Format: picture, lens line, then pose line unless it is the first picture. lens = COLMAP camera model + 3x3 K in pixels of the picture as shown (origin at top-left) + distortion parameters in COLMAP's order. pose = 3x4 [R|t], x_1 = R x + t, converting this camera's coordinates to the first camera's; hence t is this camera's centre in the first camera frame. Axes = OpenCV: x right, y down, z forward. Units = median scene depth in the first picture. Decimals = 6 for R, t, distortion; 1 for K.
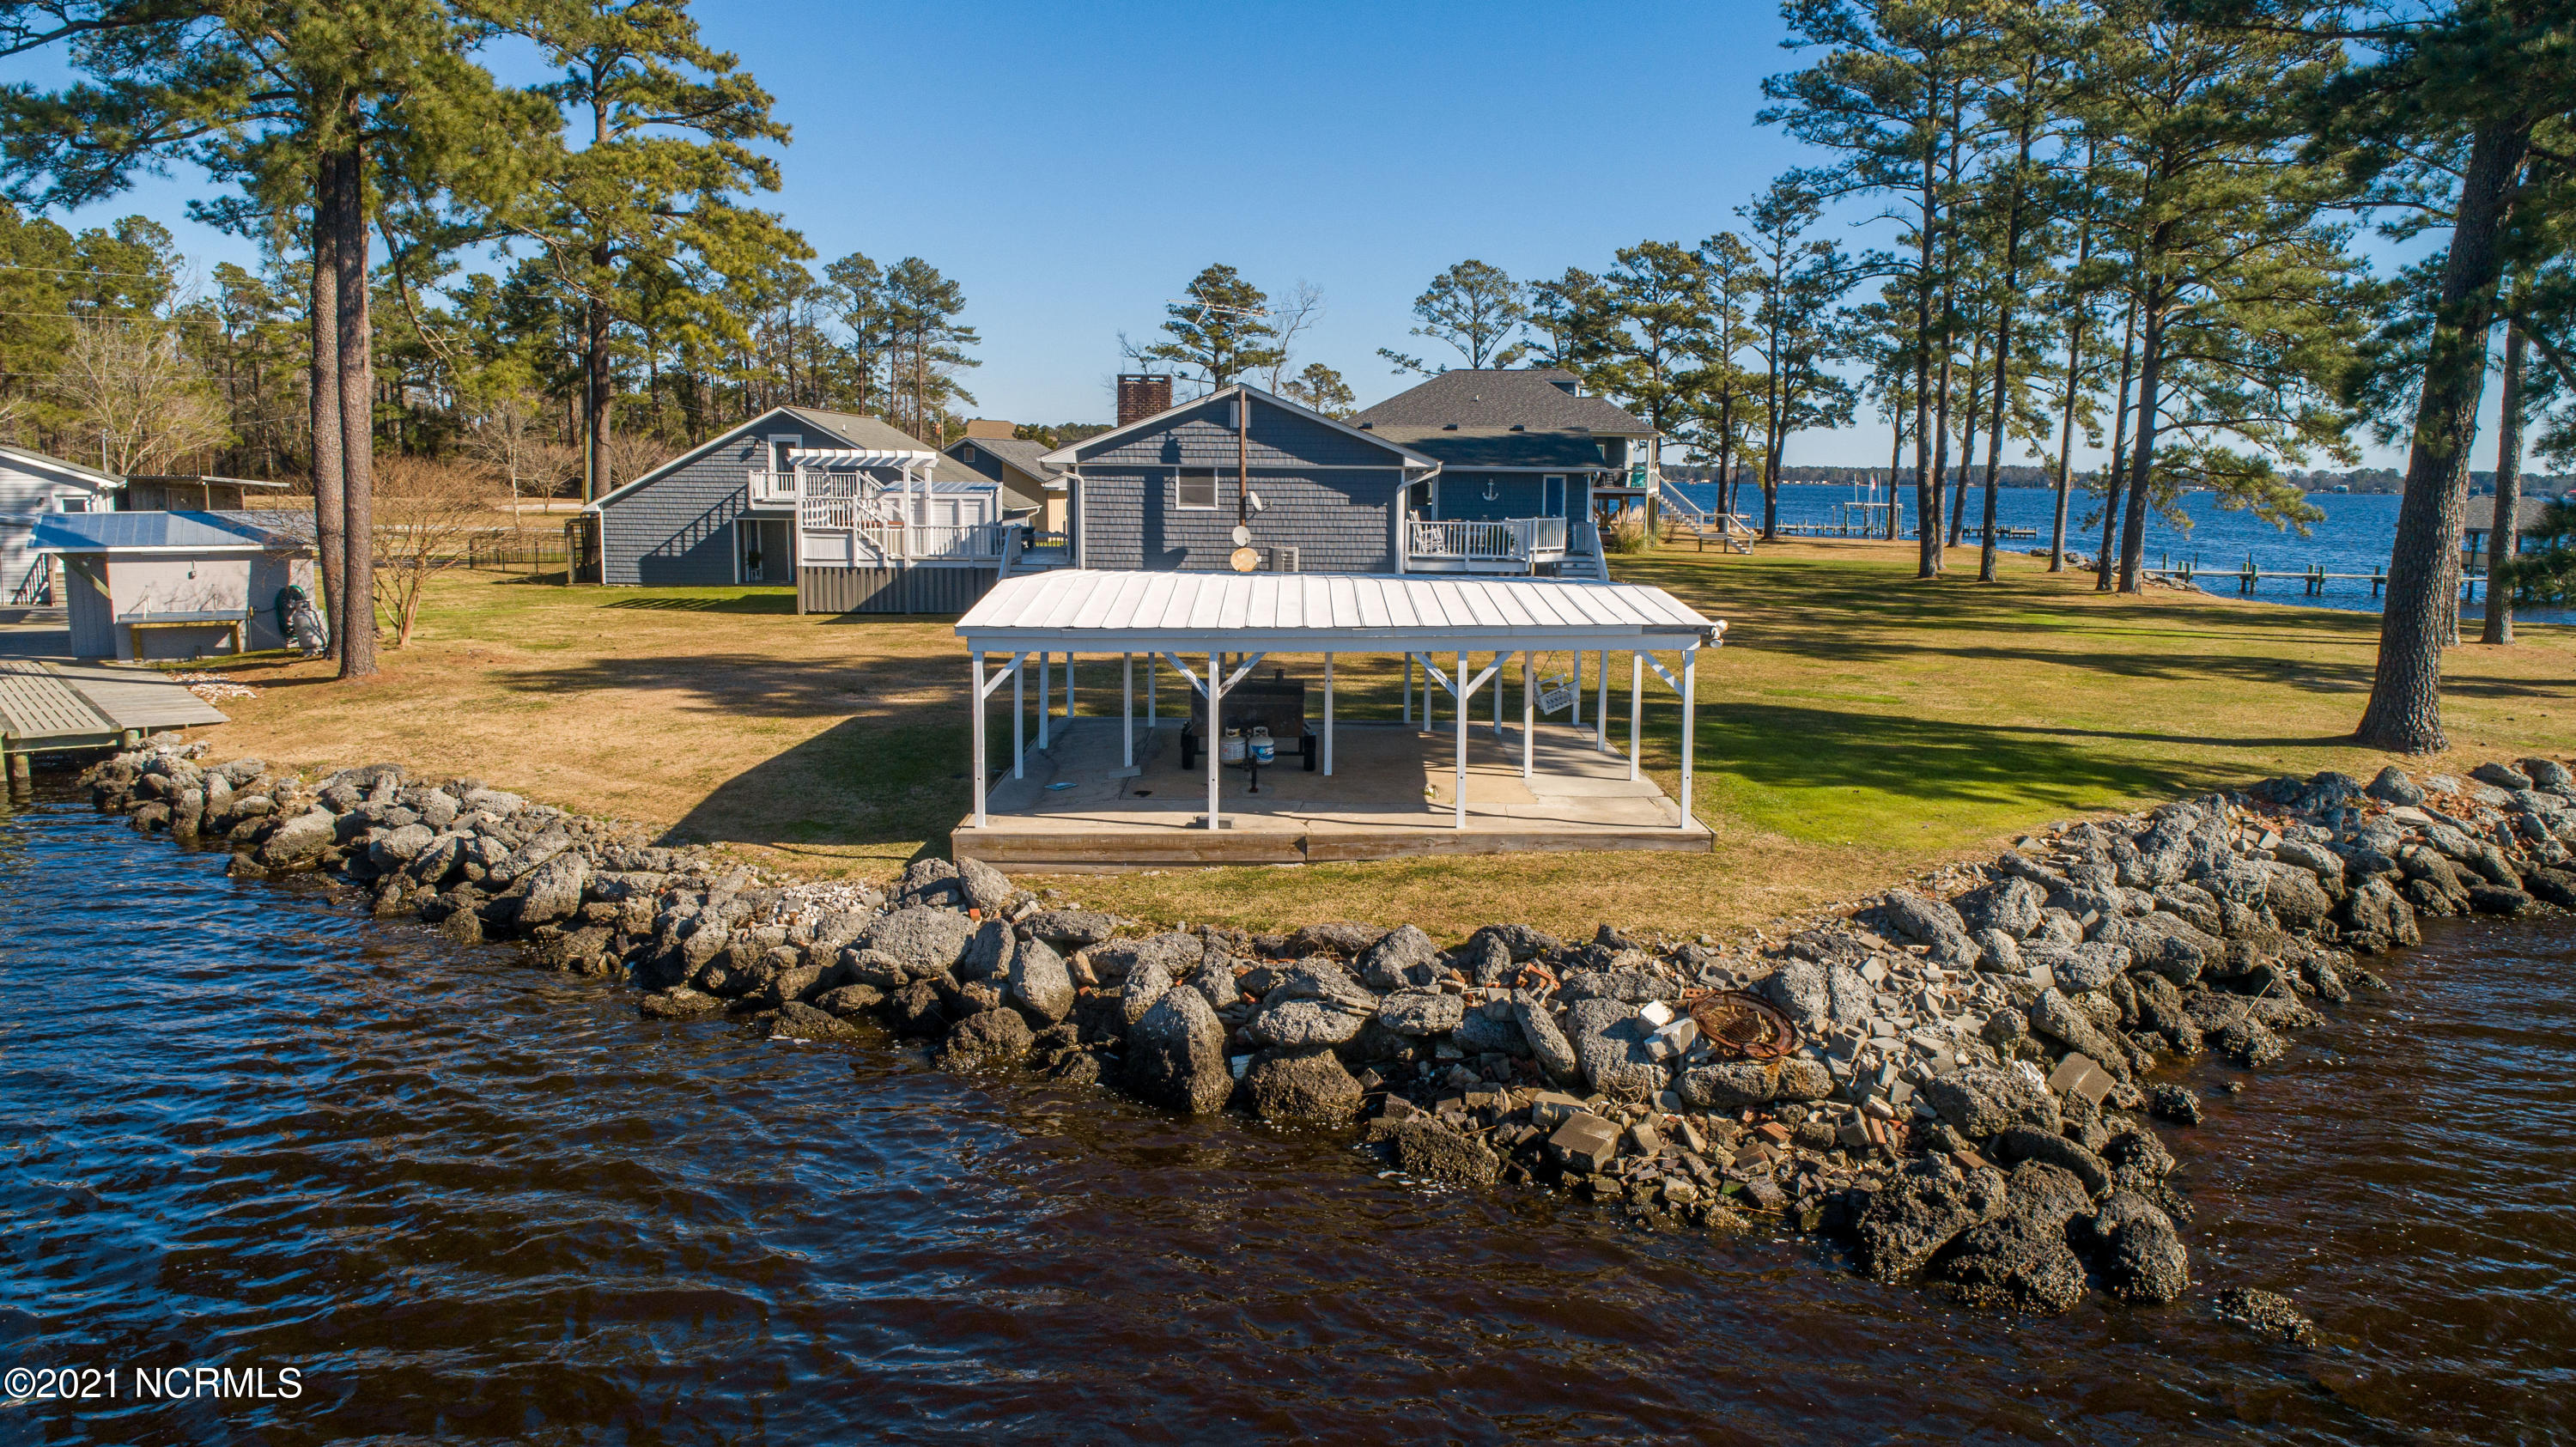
lens RADIAL K [[1735.7, 0, 1281.2], [0, 1735.7, 700.4], [0, 0, 1]] dist [-0.010196, -0.005406]
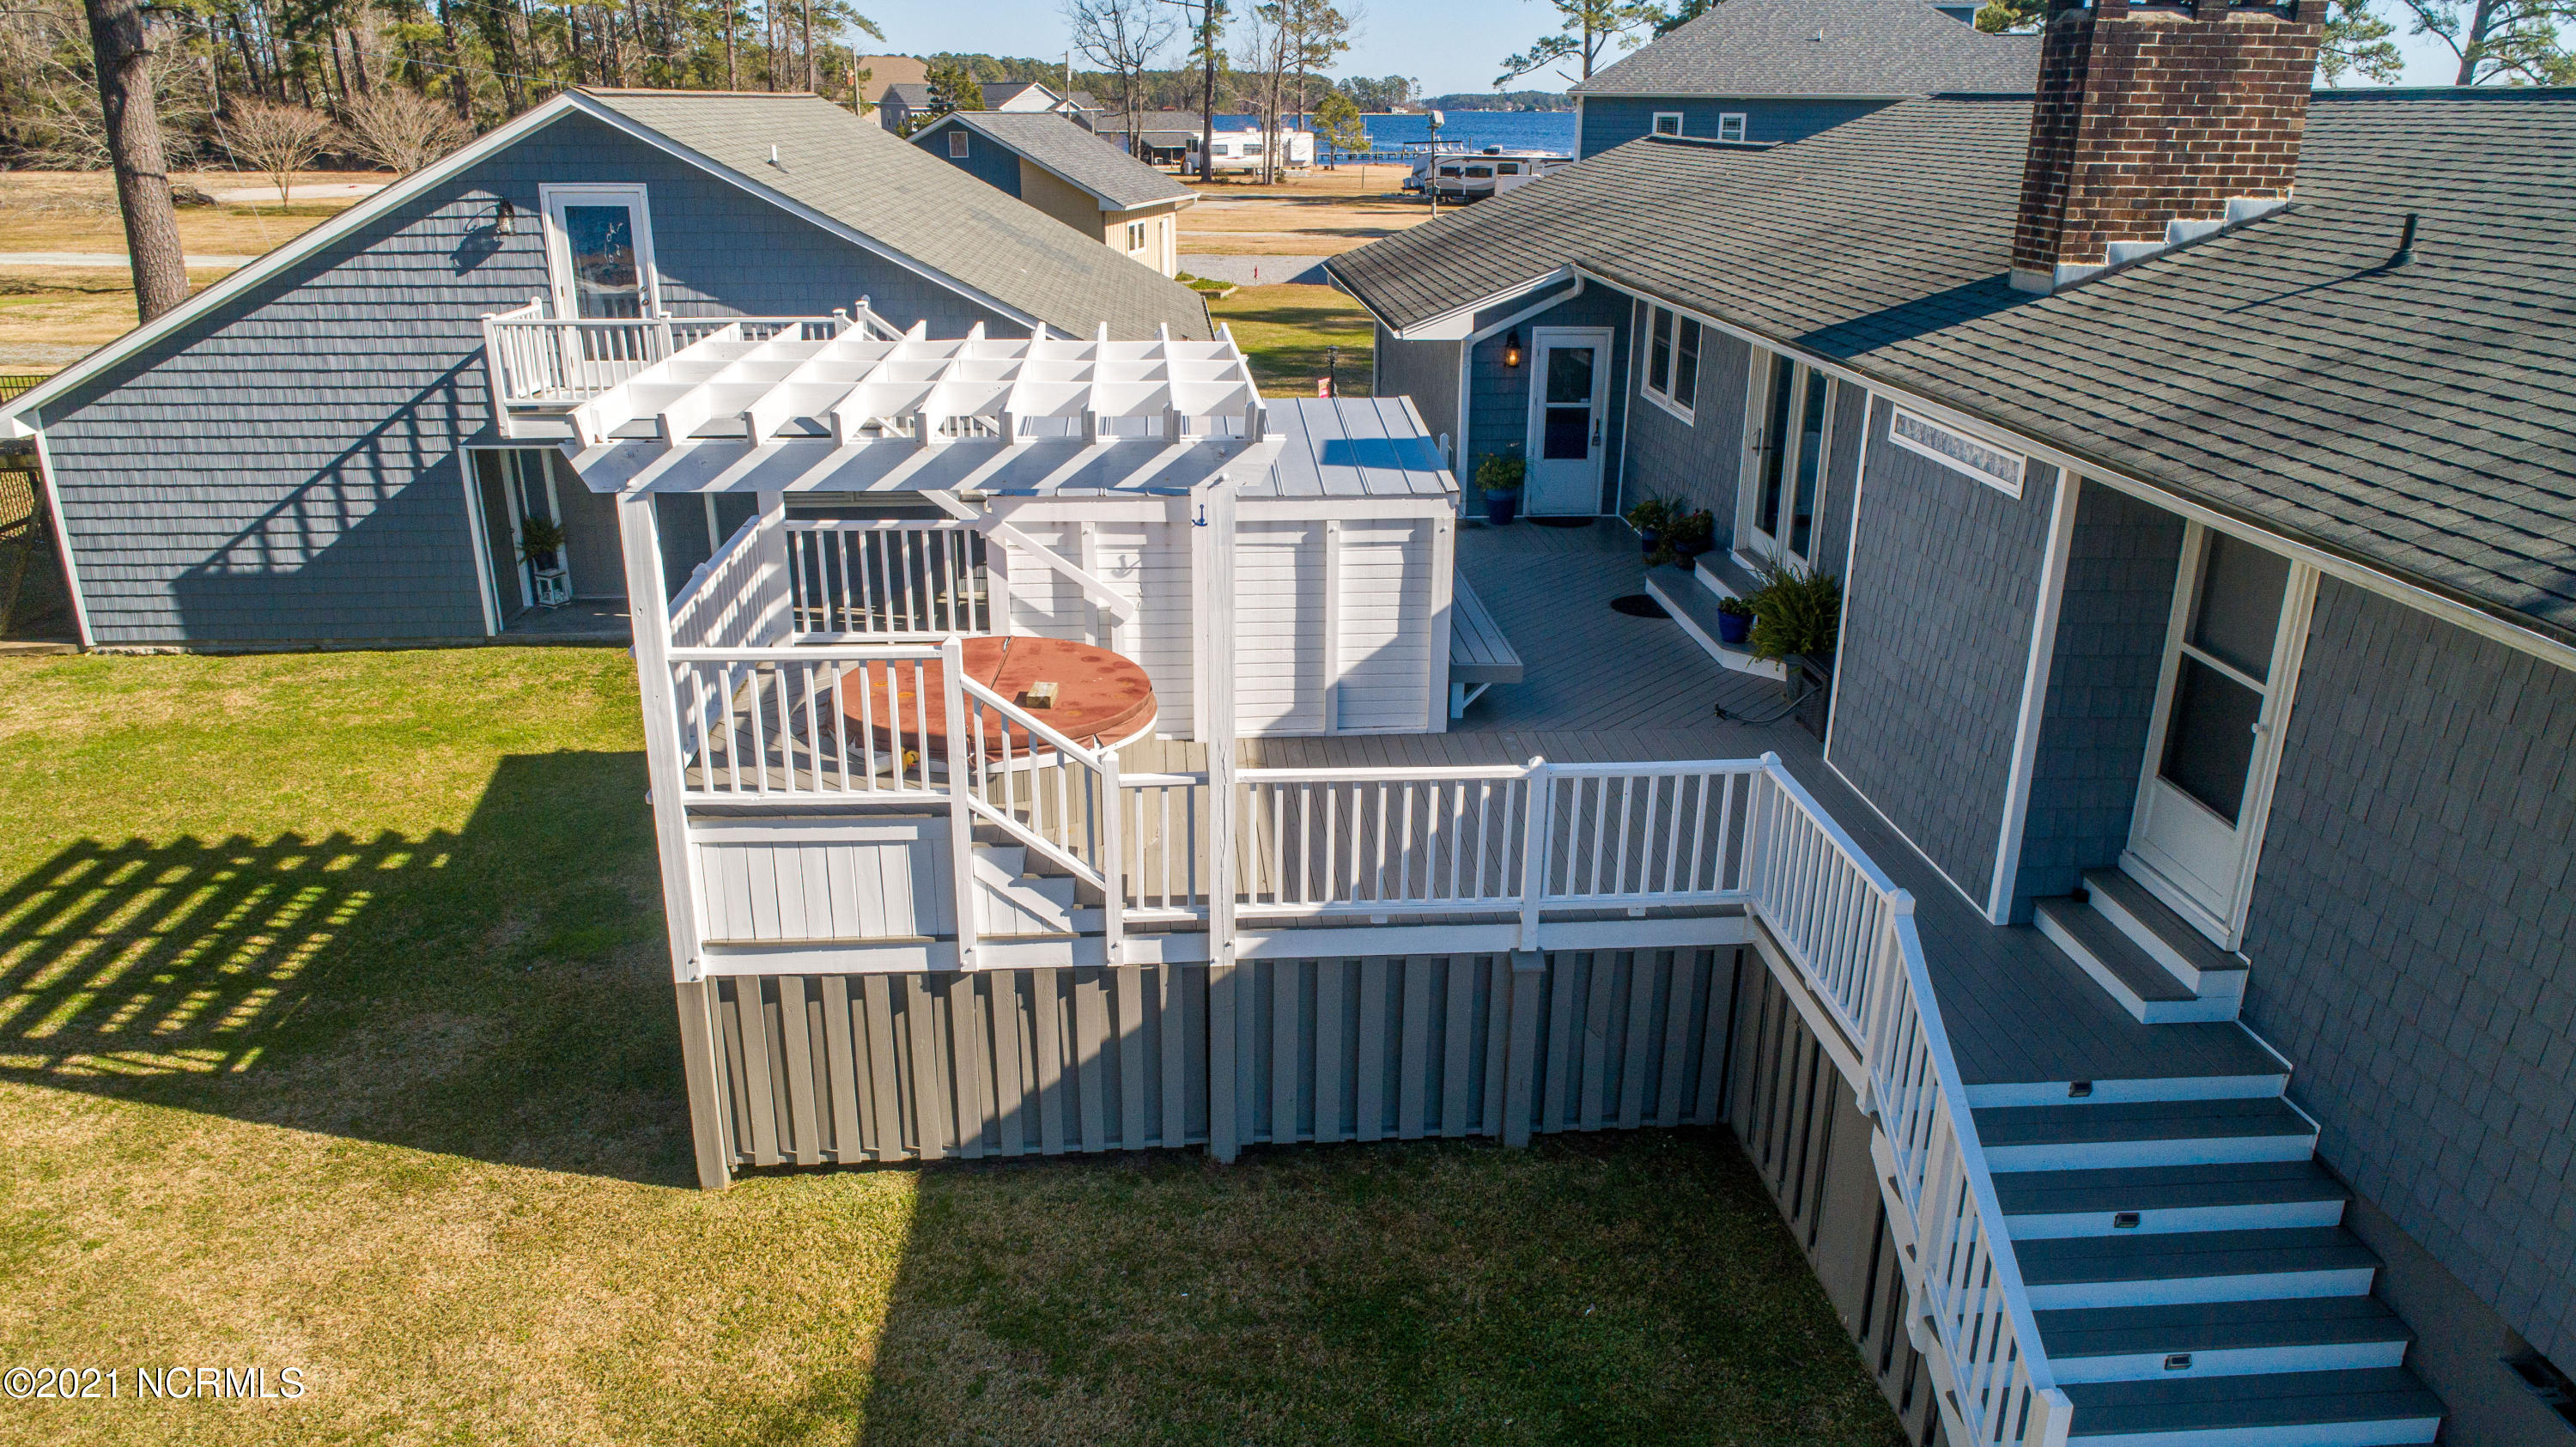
lens RADIAL K [[1735.7, 0, 1299.5], [0, 1735.7, 709.9], [0, 0, 1]] dist [-0.010196, -0.005406]
pose [[0.997496, -0.024840, 0.066211, -0.213545], [0.010953, 0.979248, 0.202369, -0.144177], [-0.069864, -0.201137, 0.977068, 0.783486]]
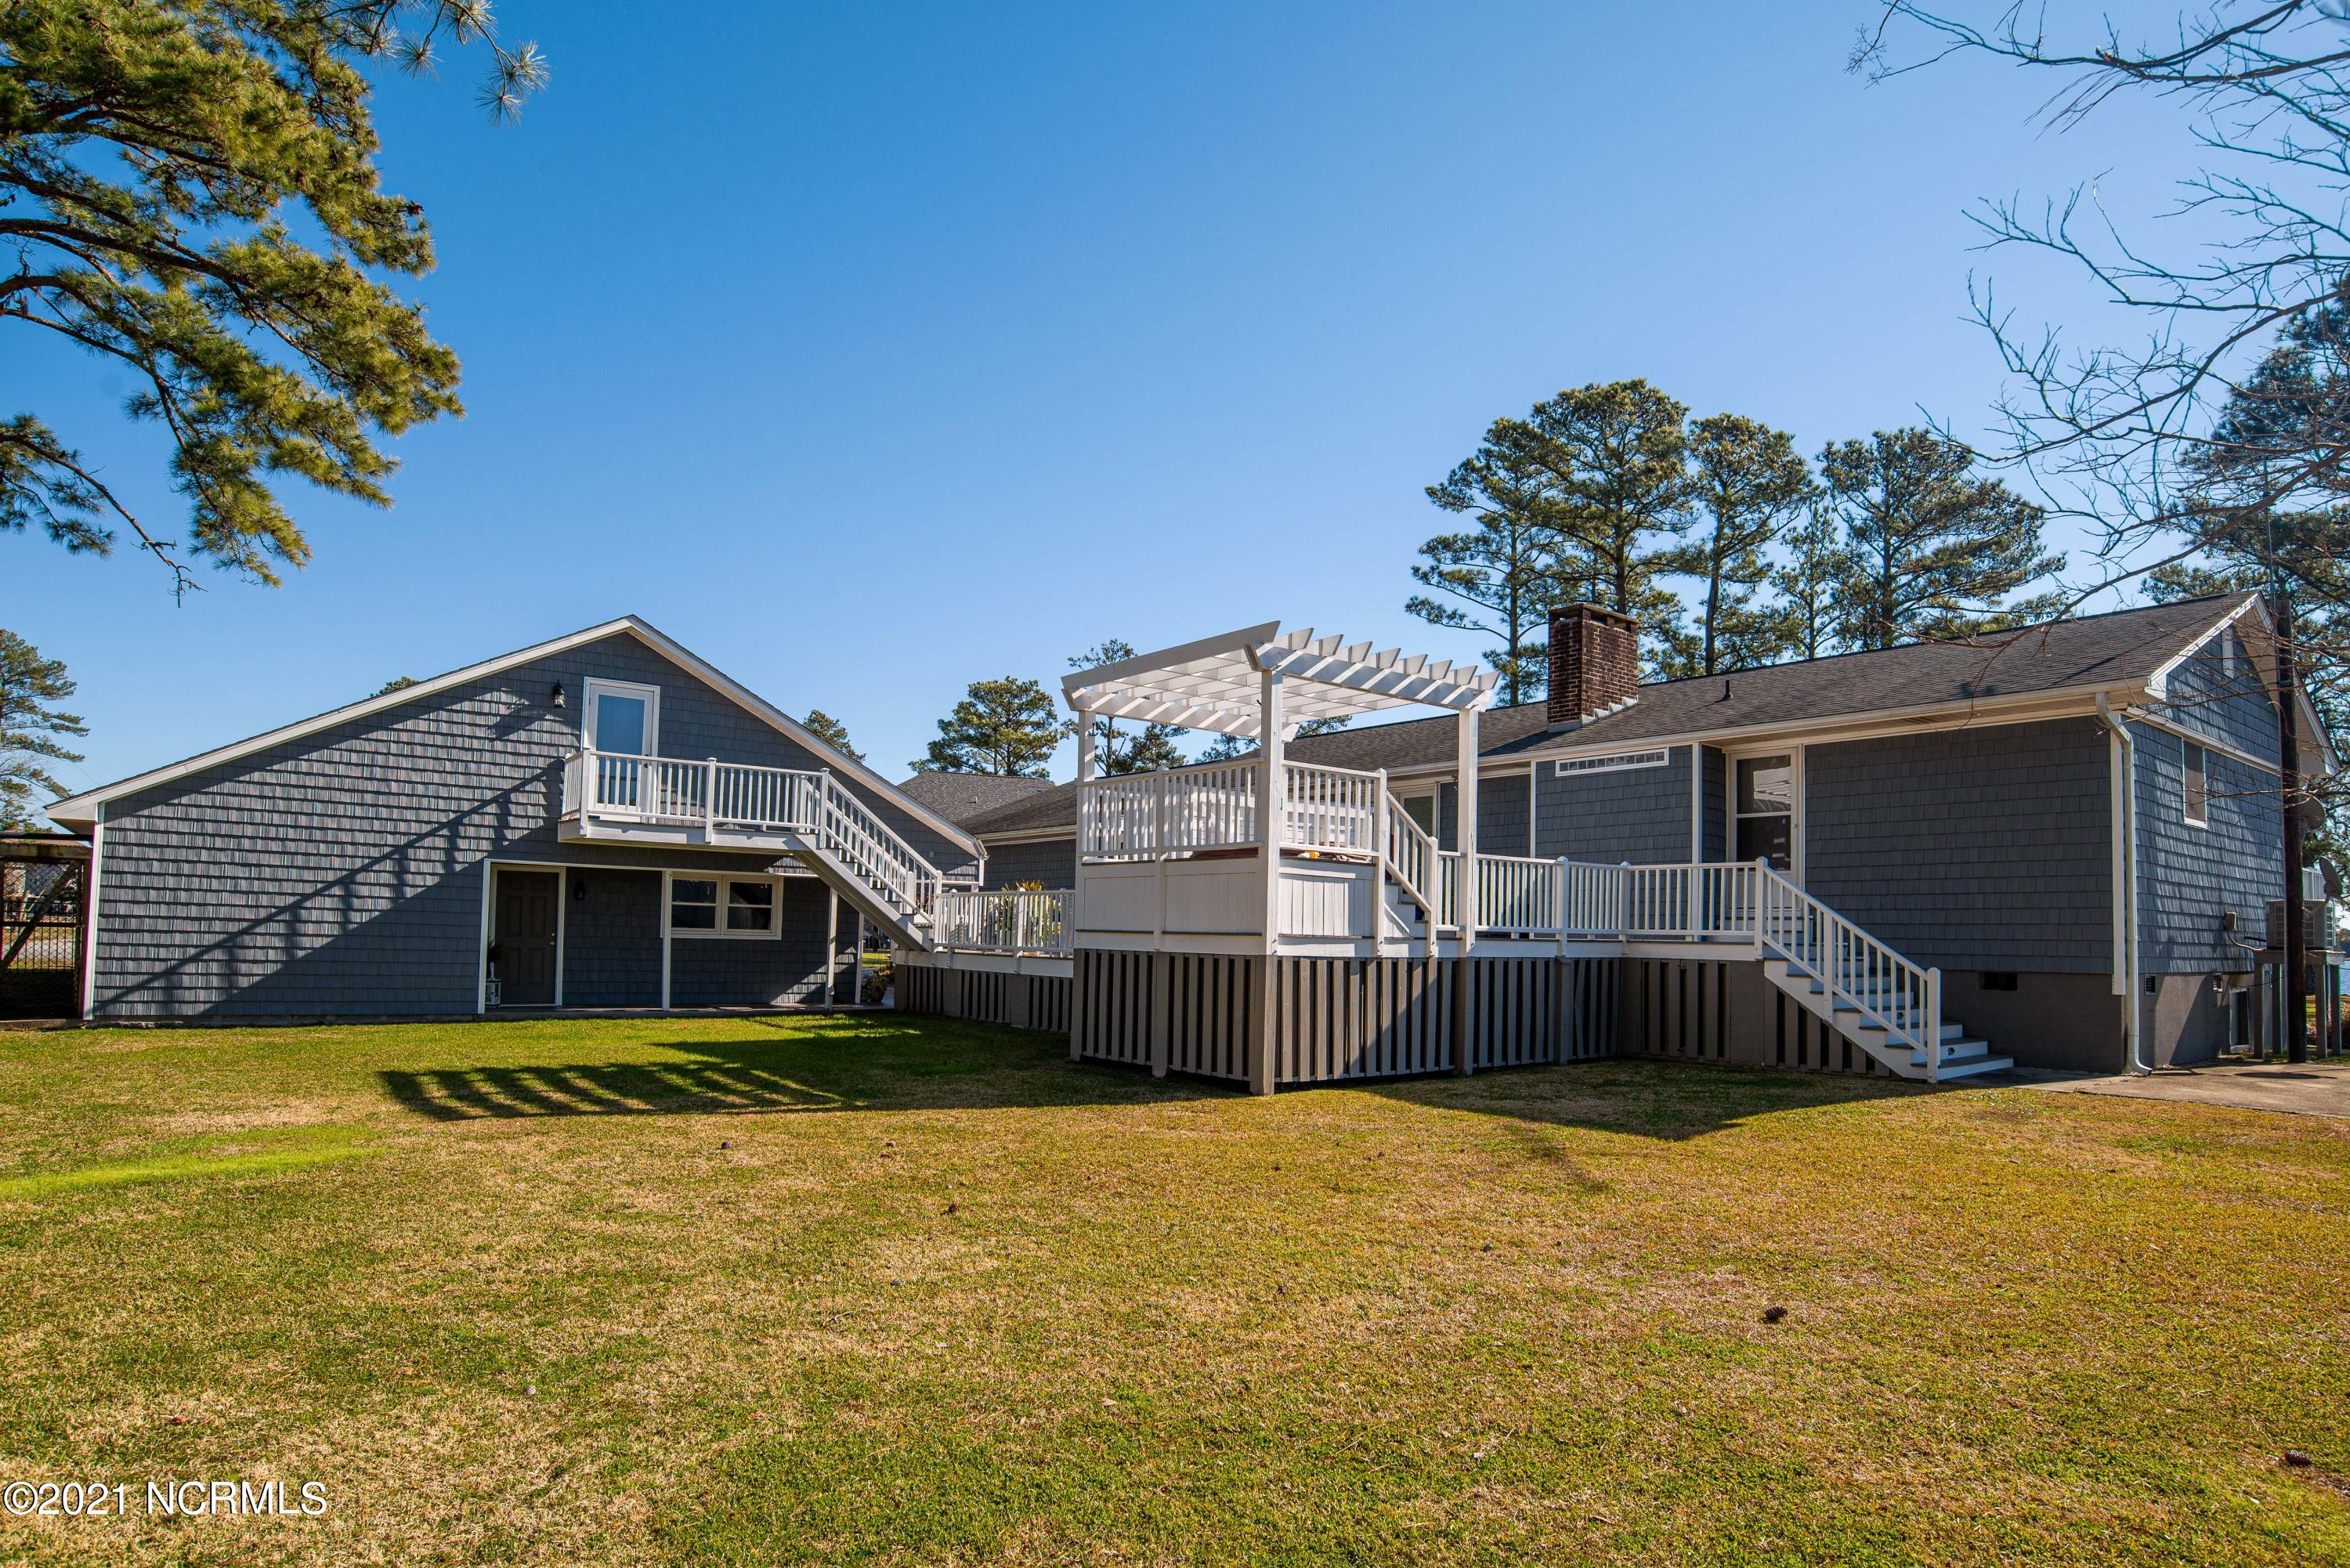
lens RADIAL K [[1297.6, 0, 1173.7], [0, 1297.6, 799.6], [0, 0, 1]] dist [-0.047586, 0.001588]
pose [[0.801455, 0.069629, 0.593988, -0.437222], [0.063278, 0.977751, -0.199995, -0.055649], [-0.594698, 0.197873, 0.779218, 0.780941]]
